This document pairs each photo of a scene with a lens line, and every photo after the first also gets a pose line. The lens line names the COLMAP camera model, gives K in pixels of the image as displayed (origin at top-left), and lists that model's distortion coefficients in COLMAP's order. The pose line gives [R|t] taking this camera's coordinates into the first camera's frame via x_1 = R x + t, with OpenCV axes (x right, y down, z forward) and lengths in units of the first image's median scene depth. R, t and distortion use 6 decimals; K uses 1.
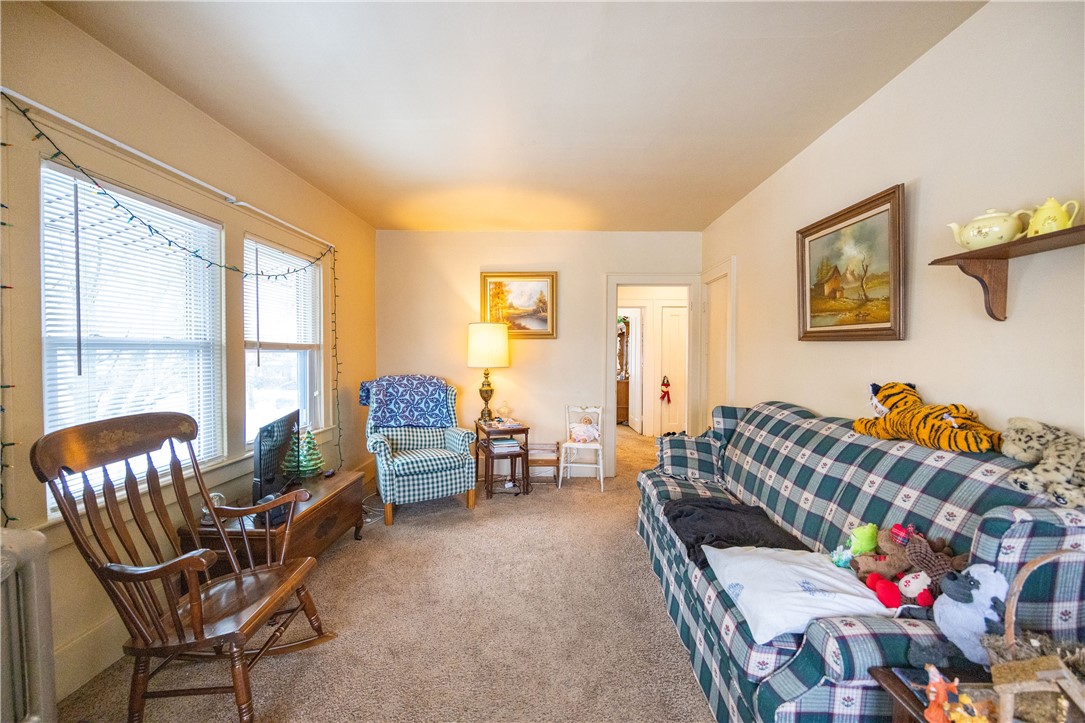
lens RADIAL K [[434.9, 0, 542.5], [0, 434.9, 361.5], [0, 0, 1]] dist [-0.000105, 0.000037]
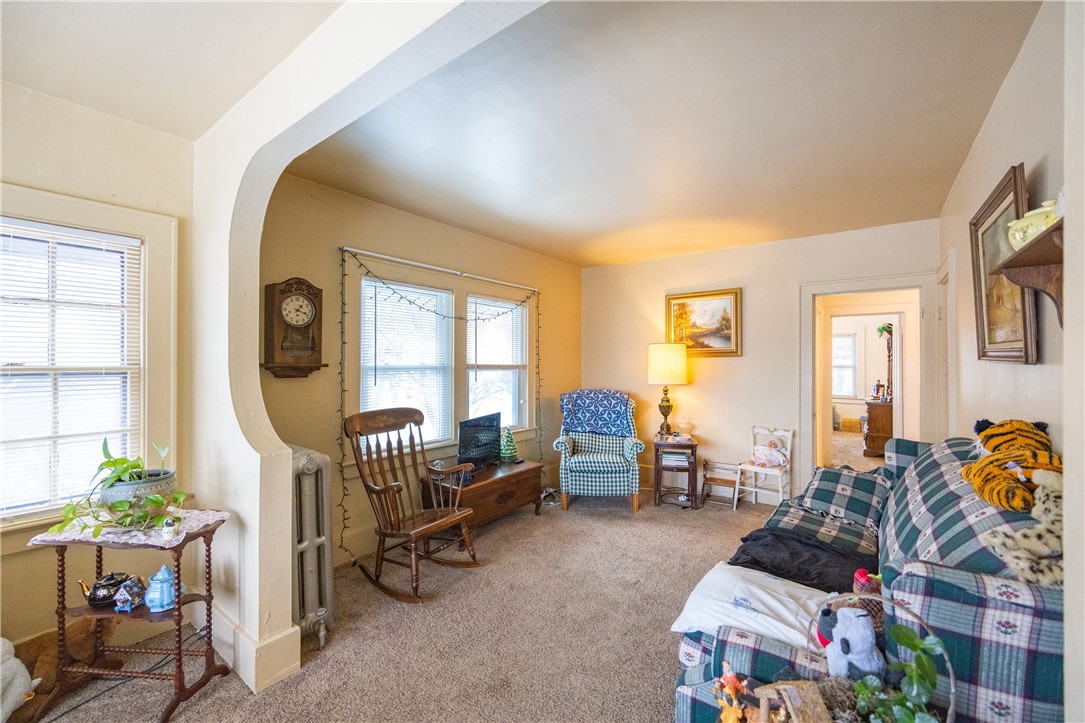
lens RADIAL K [[437.8, 0, 545.3], [0, 437.8, 363.1], [0, 0, 1]] dist [-0.002386, -0.000113]
pose [[0.815815, -0.005751, -0.578284, 0.315080], [-0.009070, 0.999700, -0.022737, -0.014881], [0.578242, 0.023794, 0.815518, -0.062009]]
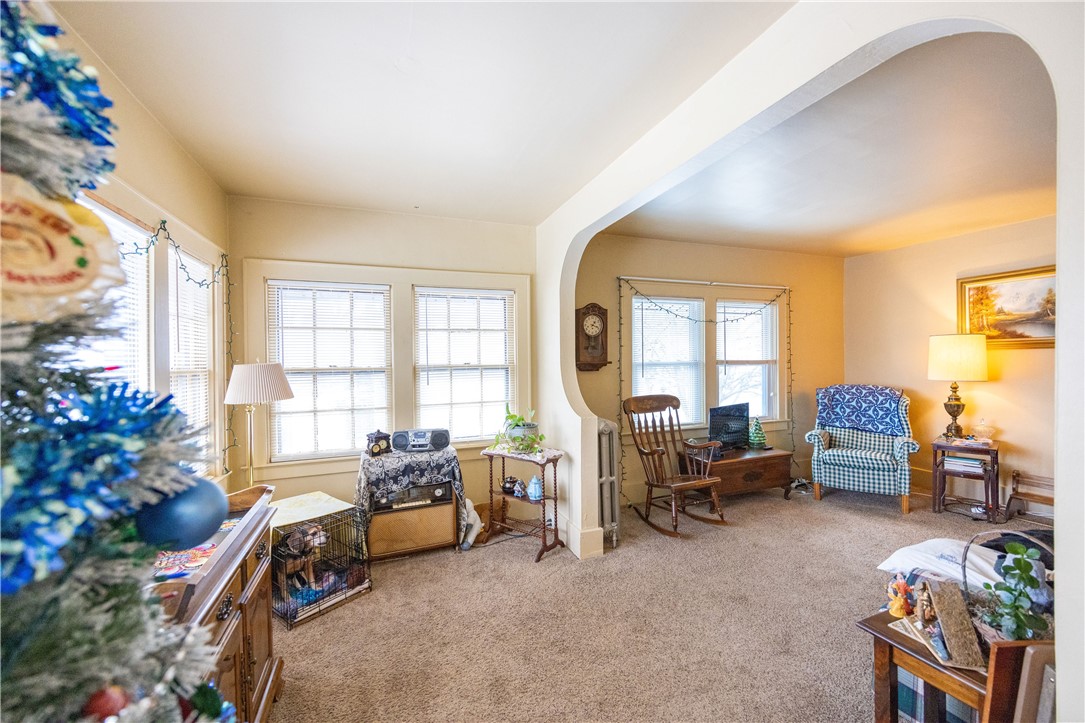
lens RADIAL K [[431.3, 0, 545.3], [0, 431.3, 363.0], [0, 0, 1]] dist [-0.001495, 0.000008]
pose [[0.376622, -0.000983, -0.926367, 0.505888], [-0.007635, 0.999962, -0.004165, -0.018082], [0.926336, 0.008641, 0.376600, -0.224887]]
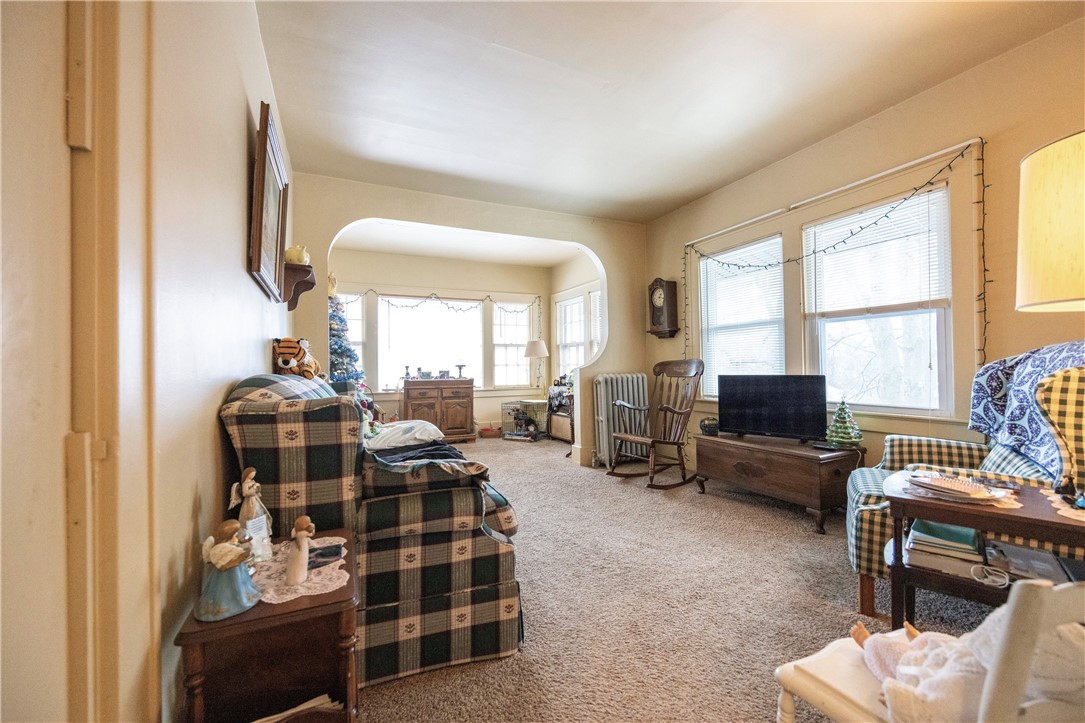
lens RADIAL K [[437.8, 0, 545.3], [0, 437.8, 363.1], [0, 0, 1]] dist [-0.002386, -0.000113]
pose [[-0.895933, 0.005610, -0.444154, 0.384977], [0.000553, 0.999934, 0.011513, 0.057209], [0.444189, 0.010069, -0.895877, 1.343240]]
